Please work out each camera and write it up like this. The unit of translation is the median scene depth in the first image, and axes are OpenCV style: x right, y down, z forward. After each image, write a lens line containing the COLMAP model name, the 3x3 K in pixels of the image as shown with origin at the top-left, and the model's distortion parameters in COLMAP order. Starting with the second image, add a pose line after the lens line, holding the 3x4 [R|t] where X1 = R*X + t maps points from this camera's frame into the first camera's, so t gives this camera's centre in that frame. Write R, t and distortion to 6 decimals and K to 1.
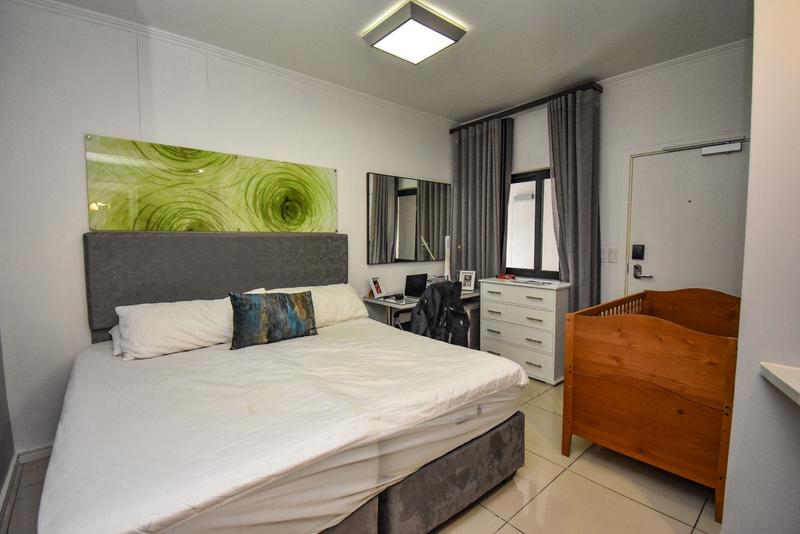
lens RADIAL K [[354.4, 0, 402.0], [0, 354.4, 265.6], [0, 0, 1]] dist [0.027176, -0.029564]
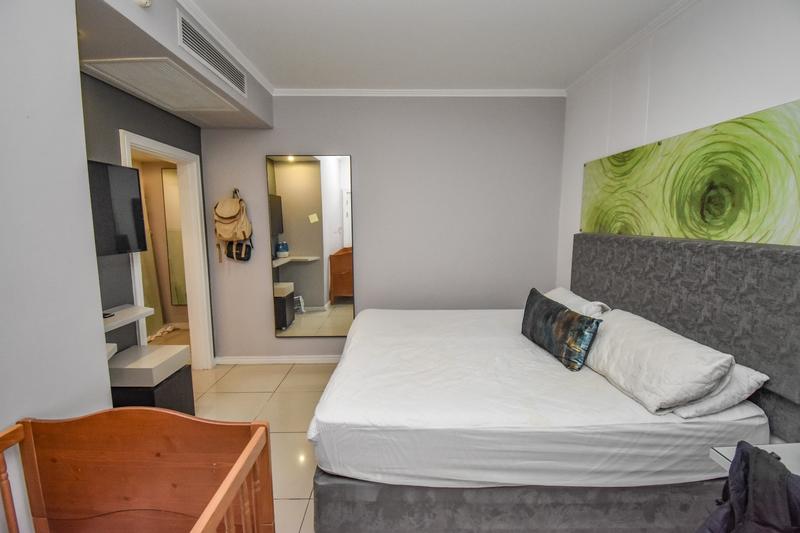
lens RADIAL K [[354.4, 0, 402.0], [0, 354.4, 265.1], [0, 0, 1]] dist [0.027176, -0.029564]
pose [[-0.629788, 0.102455, -0.769981, 0.506122], [-0.053248, 0.983237, 0.174384, -0.135476], [0.774940, 0.150825, -0.613775, 1.013834]]
